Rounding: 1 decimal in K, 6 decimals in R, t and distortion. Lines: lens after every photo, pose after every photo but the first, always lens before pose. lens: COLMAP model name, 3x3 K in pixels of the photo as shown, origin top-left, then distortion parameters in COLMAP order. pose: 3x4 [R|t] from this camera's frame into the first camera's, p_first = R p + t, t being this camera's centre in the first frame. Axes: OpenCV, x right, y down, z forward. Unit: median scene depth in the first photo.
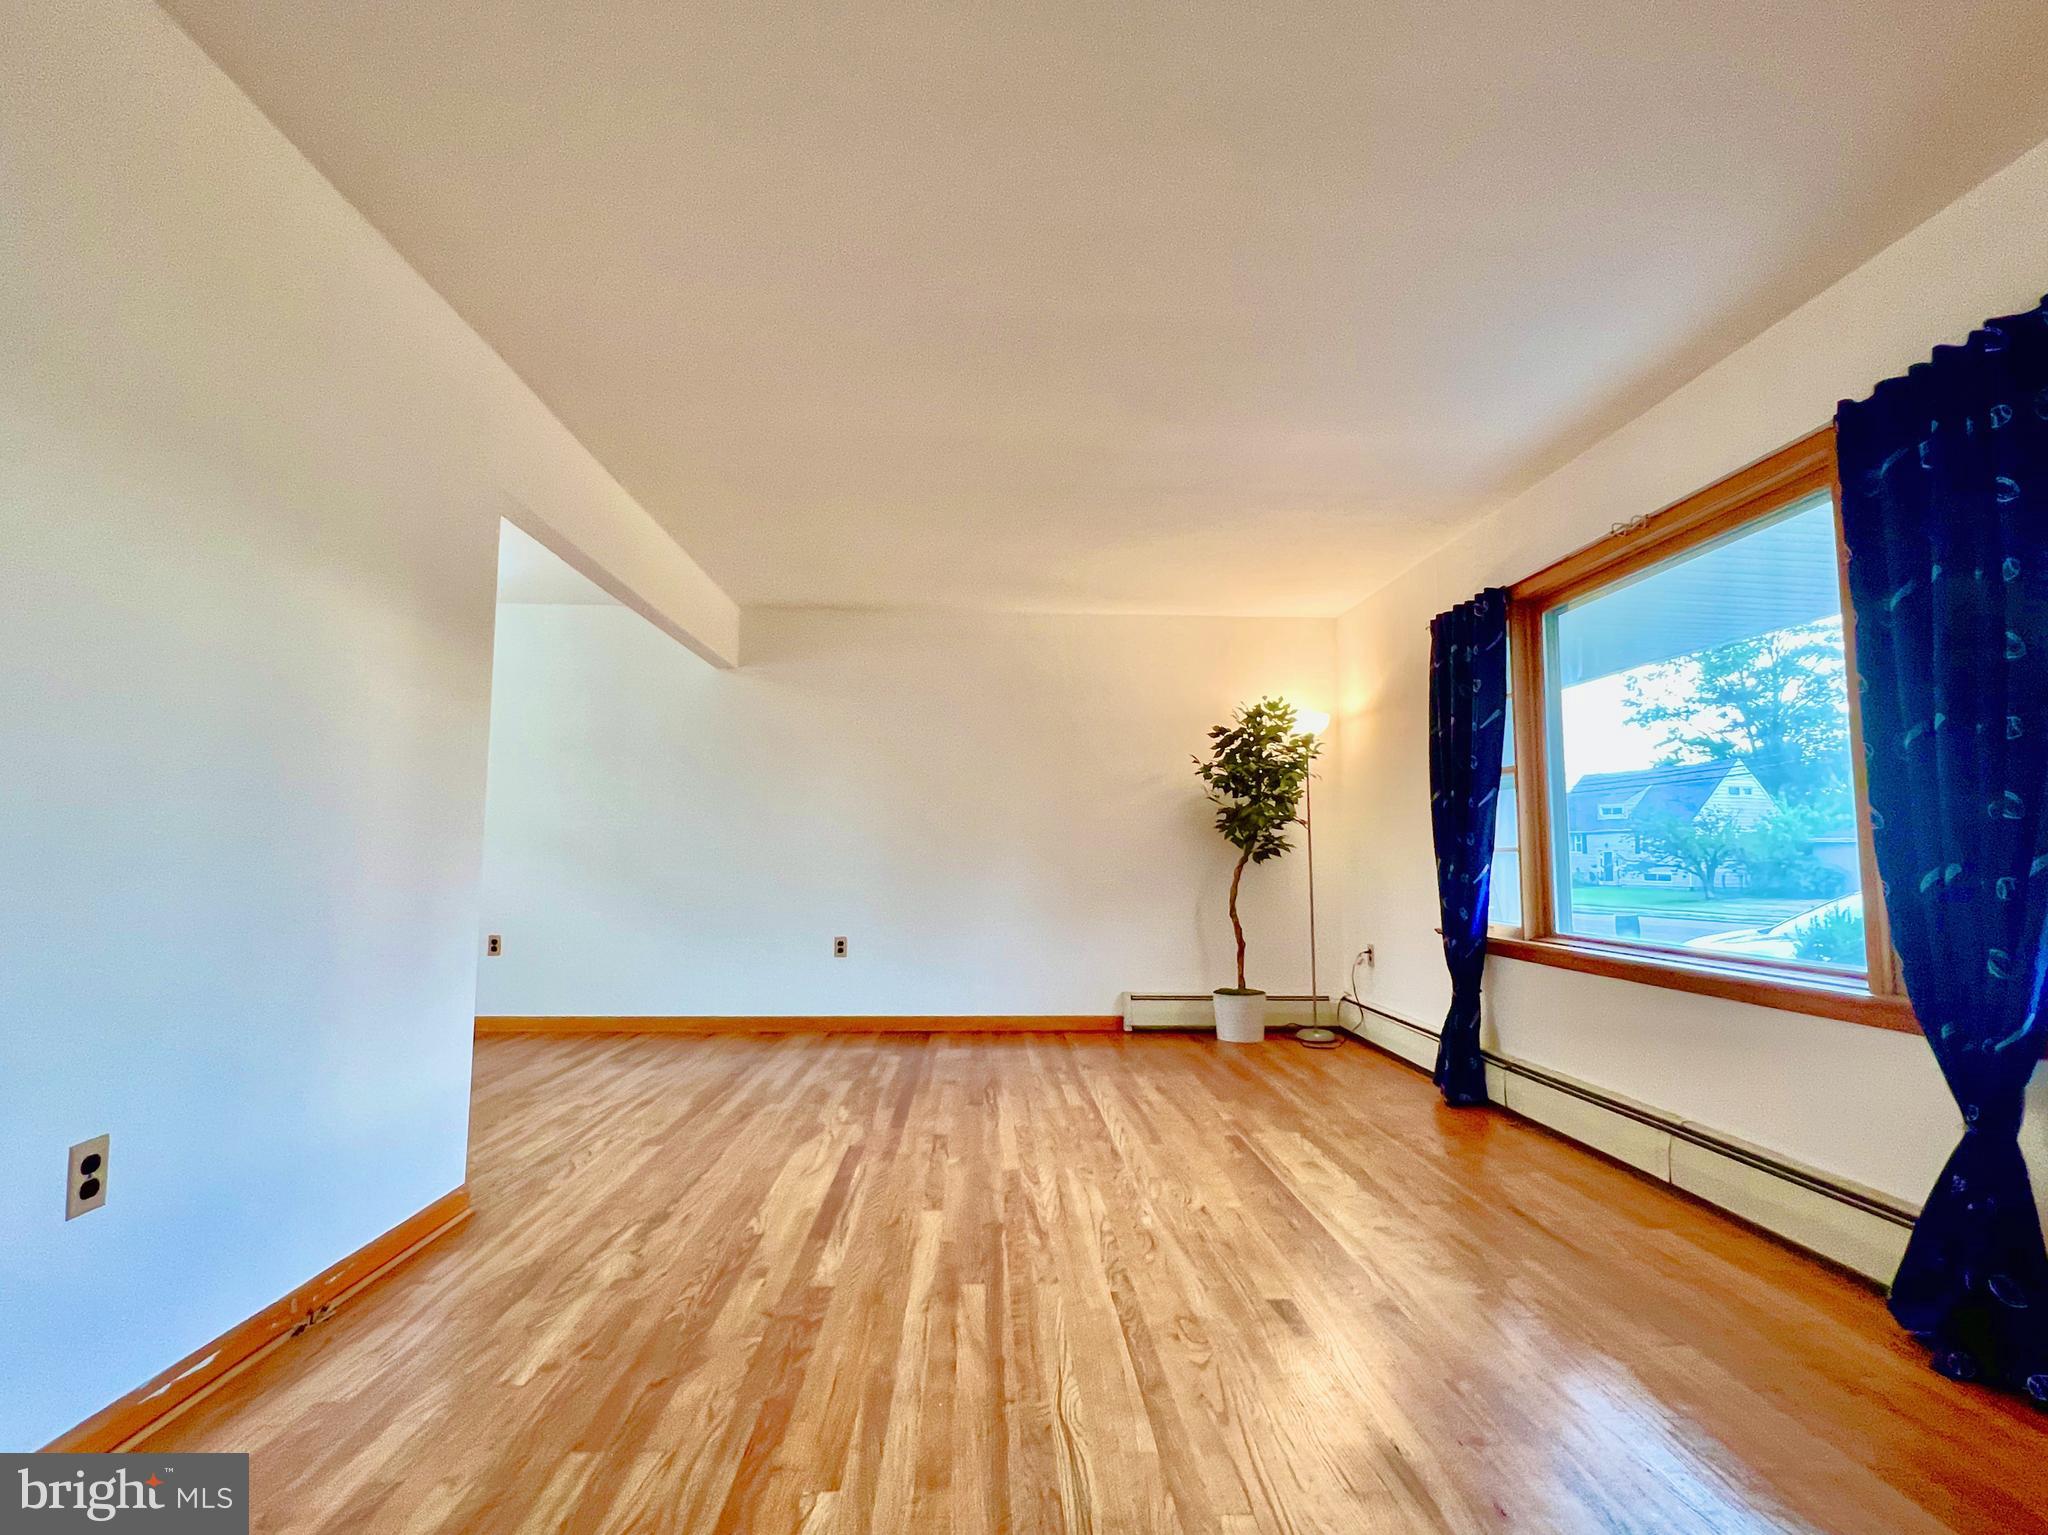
lens RADIAL K [[1007.6, 0, 1024.0], [0, 1007.6, 767.5], [0, 0, 1]] dist [-0.002551, -0.000369]
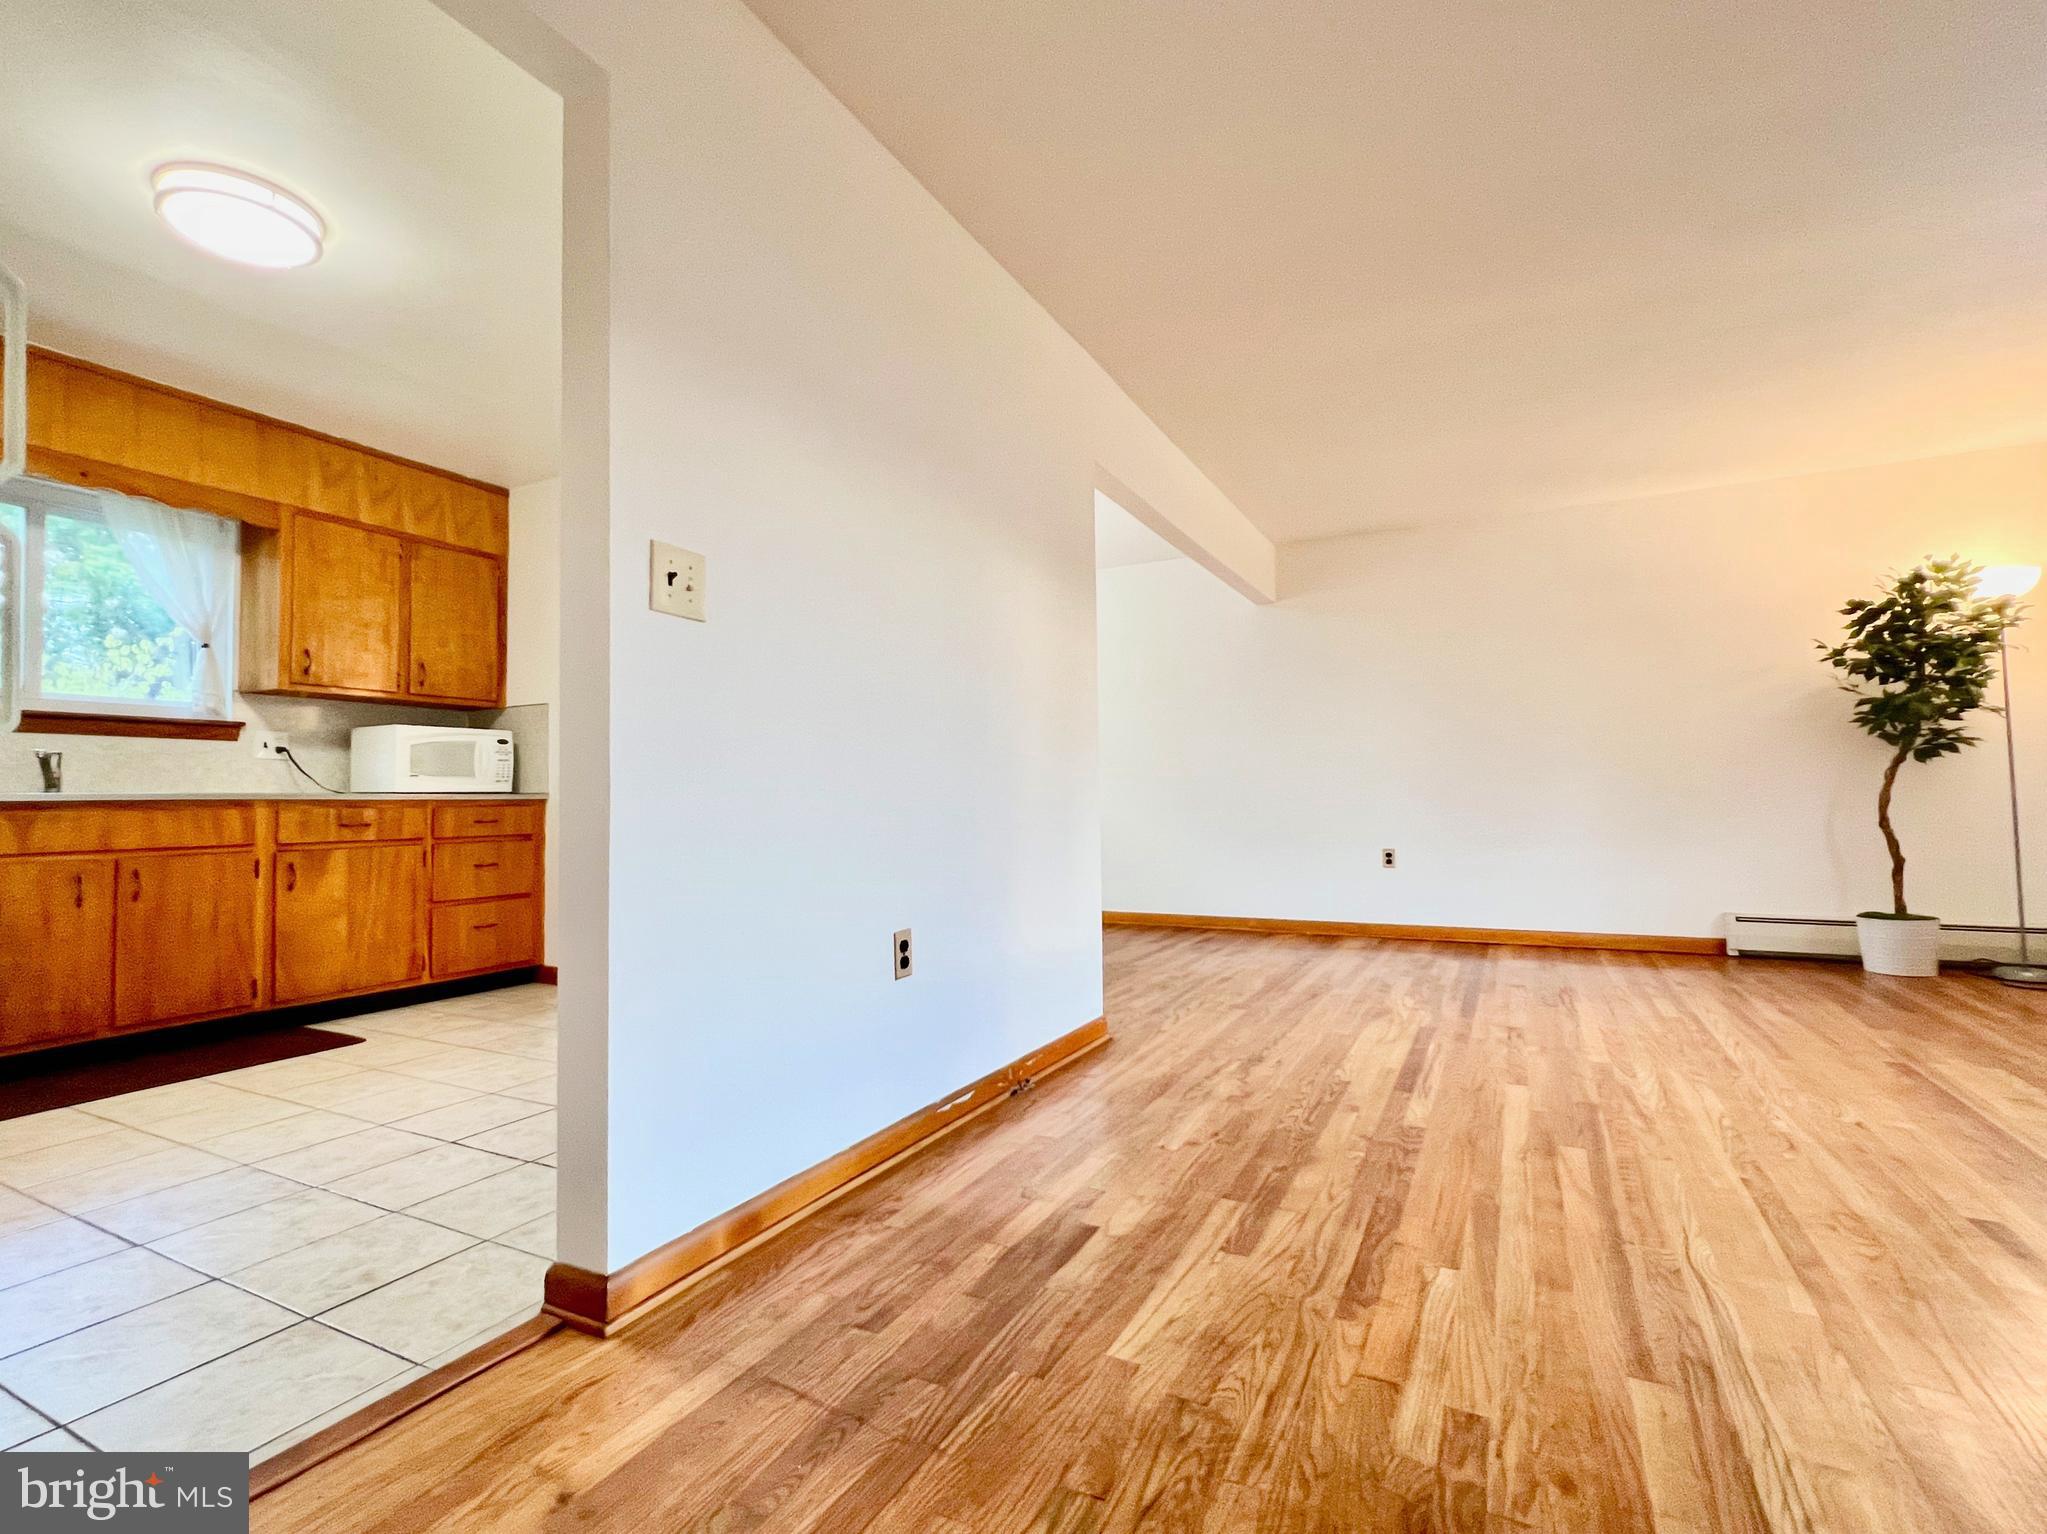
lens RADIAL K [[952.9, 0, 1023.5], [0, 952.9, 767.0], [0, 0, 1]] dist [-0.000646, 0.000402]
pose [[0.866060, -0.036160, -0.498631, -0.028710], [0.062880, 0.997339, 0.036889, 0.046074], [0.495971, -0.063302, 0.866029, -0.068550]]
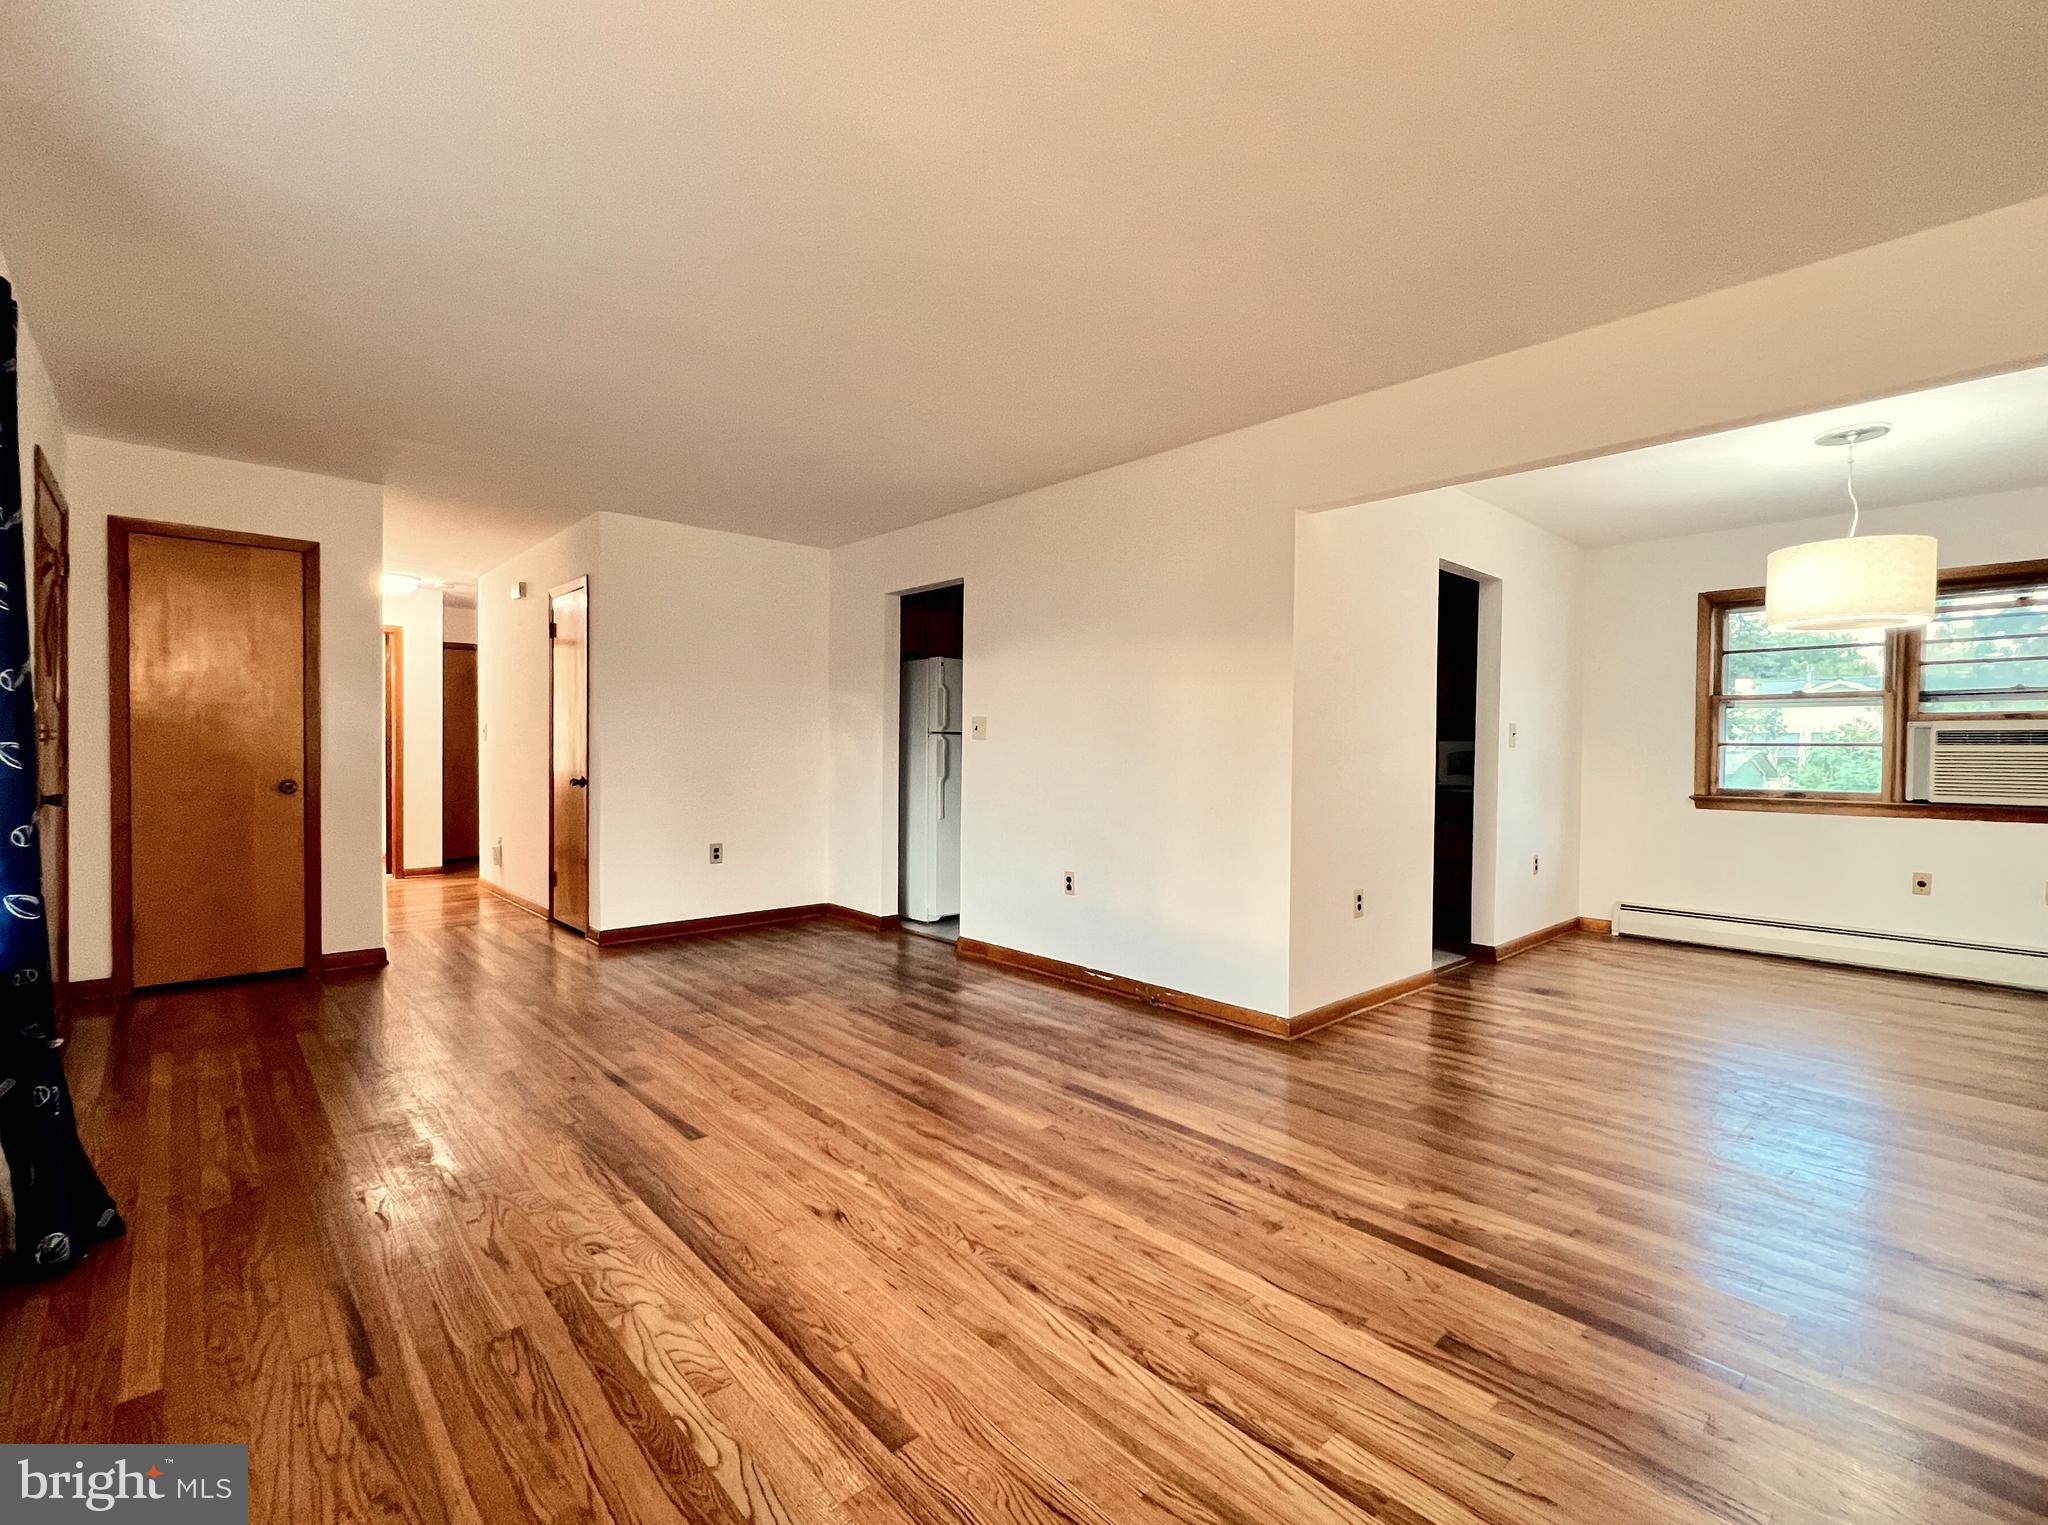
lens RADIAL K [[921.9, 0, 1024.0], [0, 921.9, 762.5], [0, 0, 1]] dist [-0.001882, -0.000436]
pose [[-0.766787, -0.003413, -0.641892, 0.523399], [0.042250, 0.997549, -0.055775, 0.104474], [0.640509, -0.069887, -0.764764, 1.665171]]
